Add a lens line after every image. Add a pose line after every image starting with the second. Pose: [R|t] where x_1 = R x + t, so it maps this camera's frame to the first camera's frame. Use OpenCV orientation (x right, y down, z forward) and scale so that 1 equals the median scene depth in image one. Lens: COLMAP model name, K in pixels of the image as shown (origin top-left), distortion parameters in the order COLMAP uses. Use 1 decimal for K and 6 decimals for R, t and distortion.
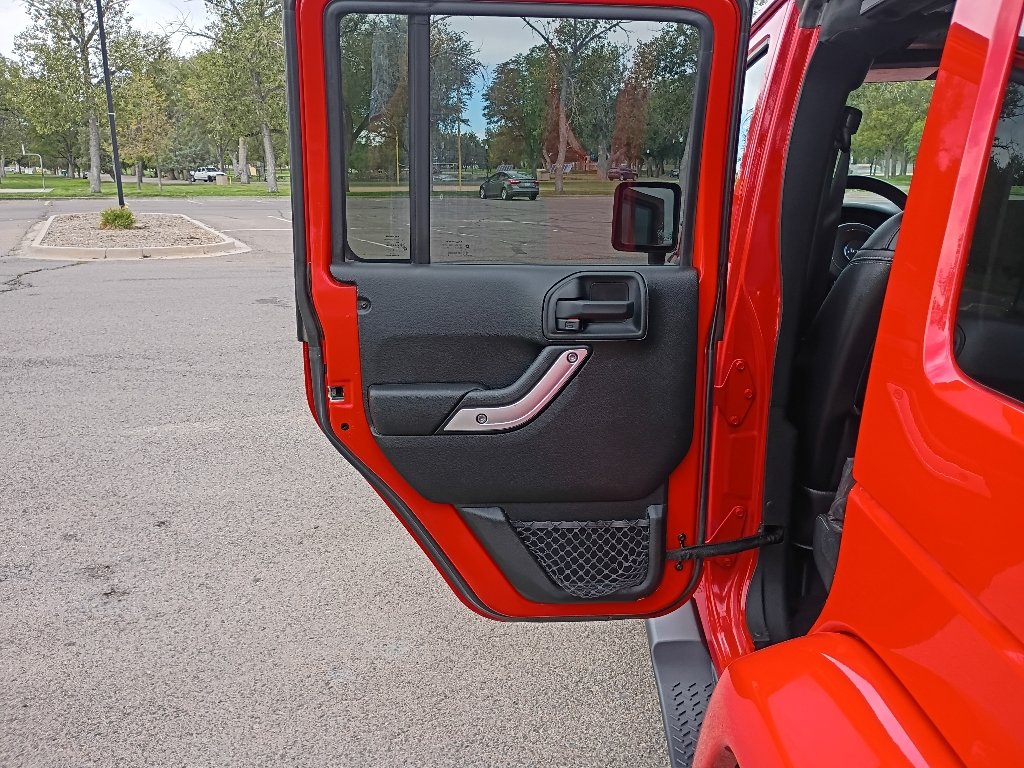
lens RADIAL K [[840.7, 0, 509.3], [0, 840.7, 384.1], [0, 0, 1]] dist [0.047363, -0.068239]
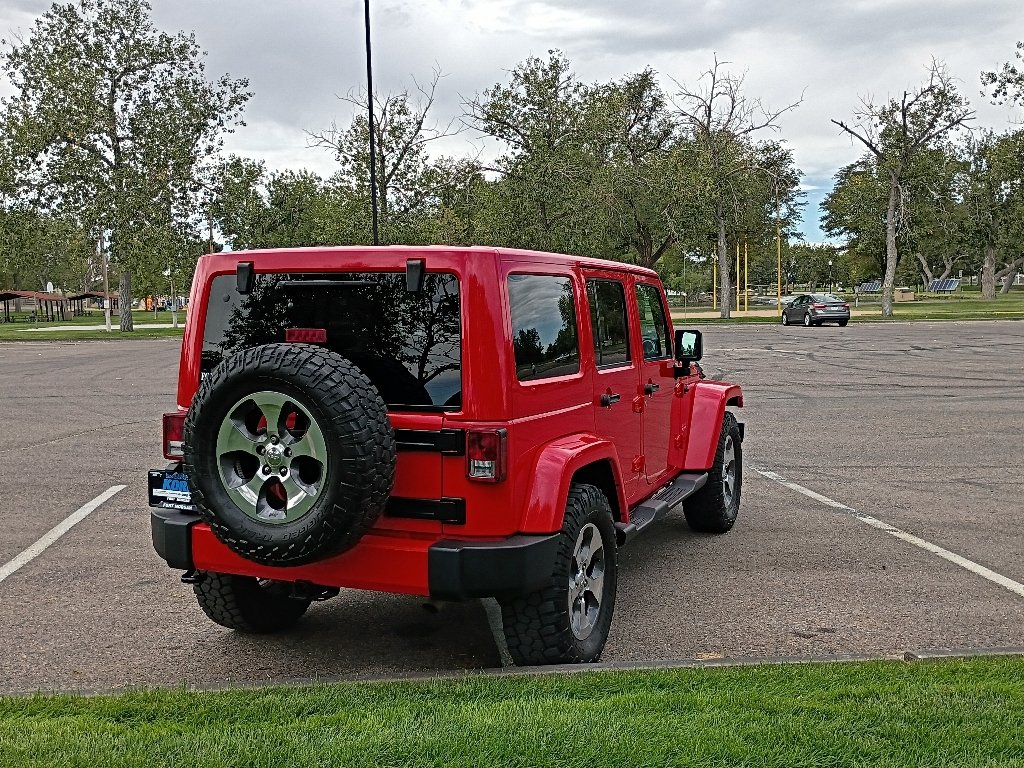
lens RADIAL K [[1046.5, 0, 512.0], [0, 1046.5, 384.0], [0, 0, 1]] dist [0.028701, -0.023839]
pose [[0.940302, 0.008690, -0.340230, 0.066821], [-0.063030, 0.986828, -0.148991, 0.016556], [0.334453, 0.161541, 0.928464, -0.077831]]
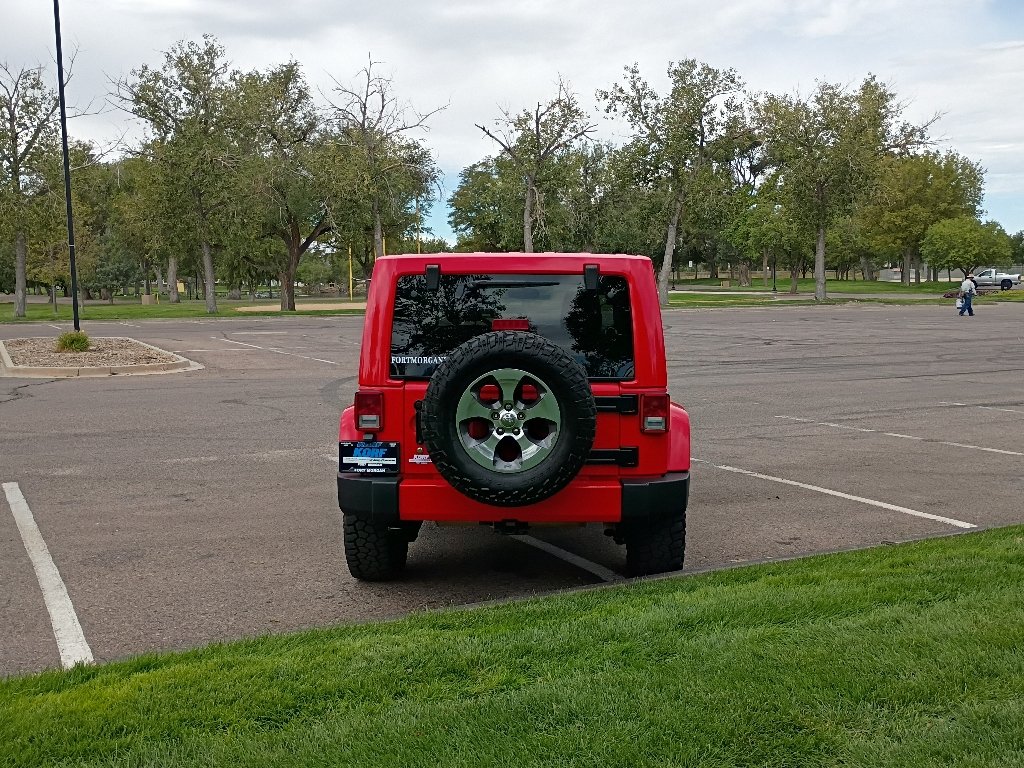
lens RADIAL K [[1046.5, 0, 512.0], [0, 1046.5, 384.0], [0, 0, 1]] dist [0.028701, -0.023839]
pose [[0.999653, -0.017370, 0.019817, 0.020355], [0.020124, 0.988710, -0.148487, 0.022894], [-0.017014, 0.148834, 0.988716, -0.109628]]
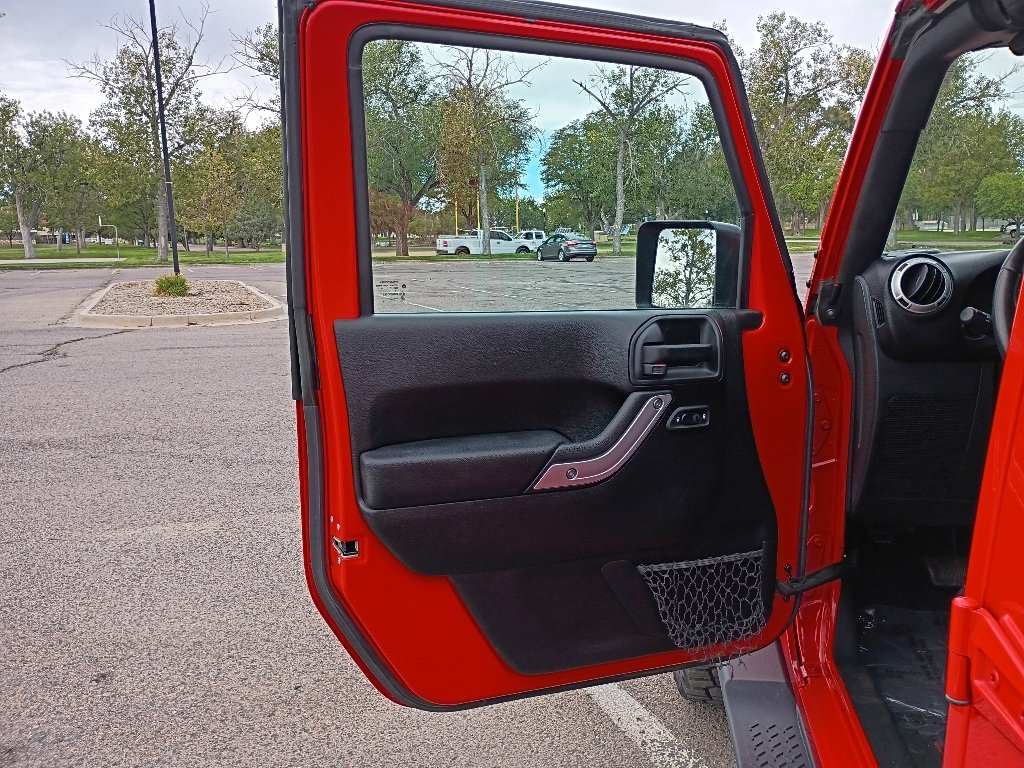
lens RADIAL K [[840.7, 0, 509.3], [0, 840.7, 384.1], [0, 0, 1]] dist [0.047363, -0.068239]
pose [[0.997563, -0.004575, -0.069623, 0.001038], [-0.000419, 0.997437, -0.071549, -0.003383], [0.069772, 0.071404, 0.995004, 0.017450]]
